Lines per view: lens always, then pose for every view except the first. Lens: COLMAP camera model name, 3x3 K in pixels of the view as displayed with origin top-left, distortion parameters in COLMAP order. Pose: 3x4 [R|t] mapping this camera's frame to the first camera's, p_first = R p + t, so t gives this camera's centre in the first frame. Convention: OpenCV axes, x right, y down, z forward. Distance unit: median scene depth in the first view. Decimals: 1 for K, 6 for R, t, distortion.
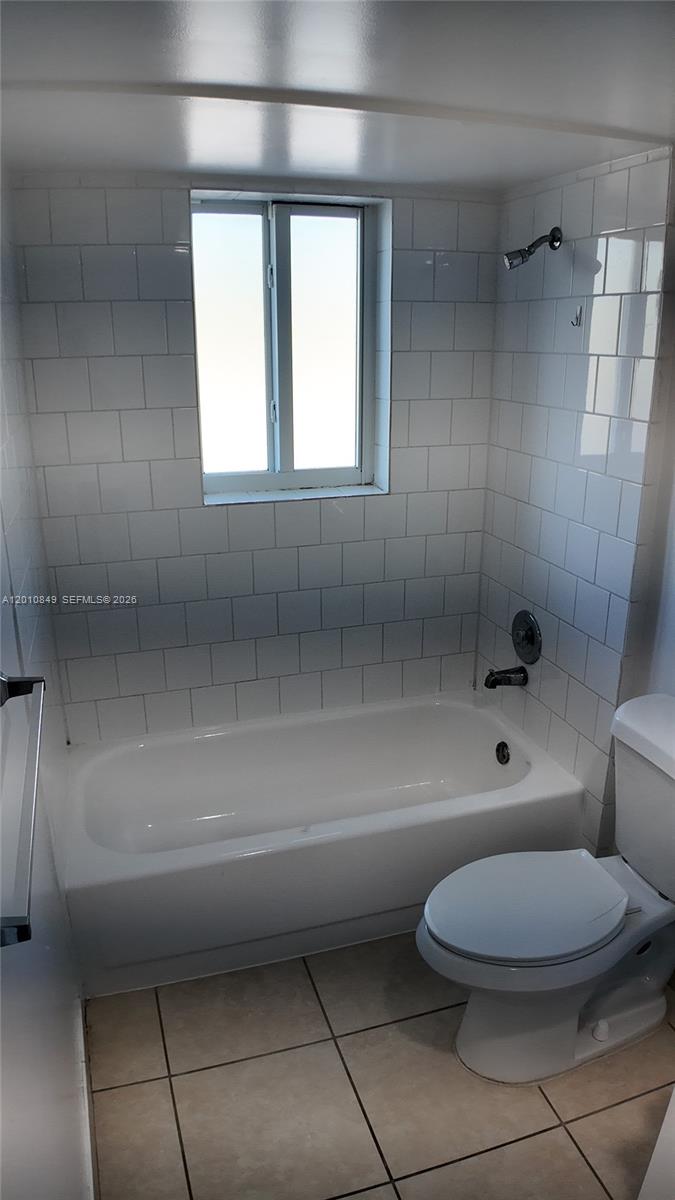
lens RADIAL K [[713.8, 0, 337.5], [0, 713.8, 600.0], [0, 0, 1]] dist [0.027603, -0.103573]
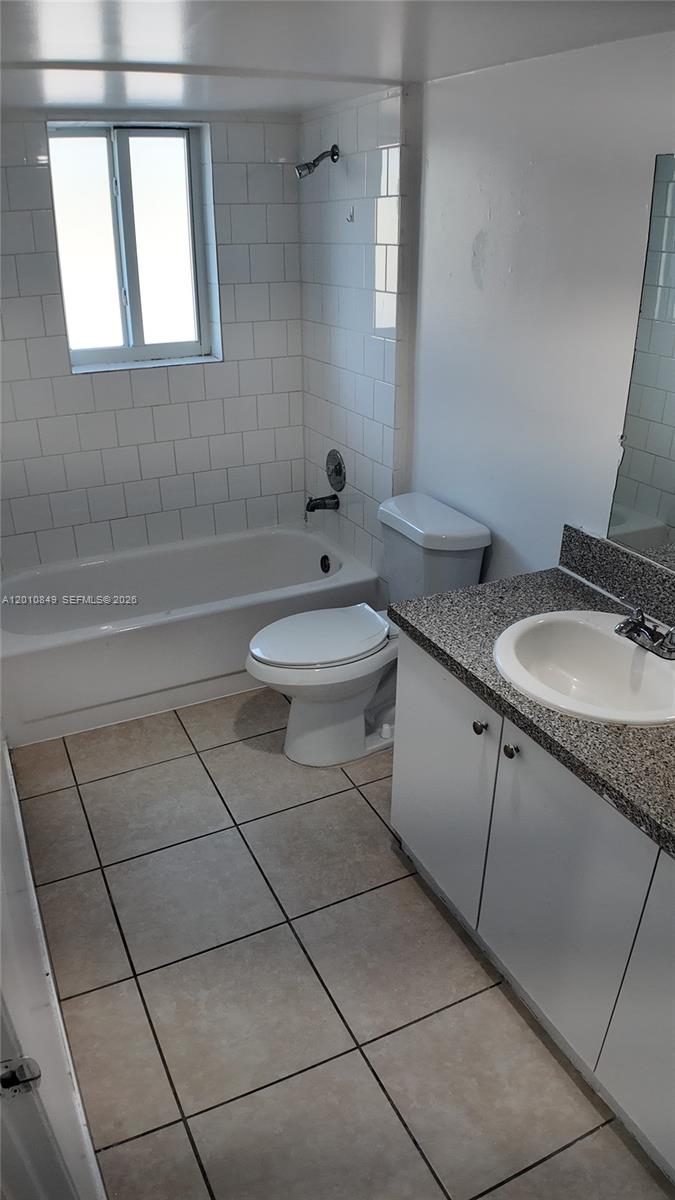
lens RADIAL K [[798.0, 0, 335.5], [0, 798.0, 614.5], [0, 0, 1]] dist [-0.000414, -0.119031]
pose [[0.992612, -0.063052, 0.103667, 0.097750], [0.053080, 0.993937, 0.096294, 0.172837], [-0.109110, -0.090080, 0.989940, -0.453192]]
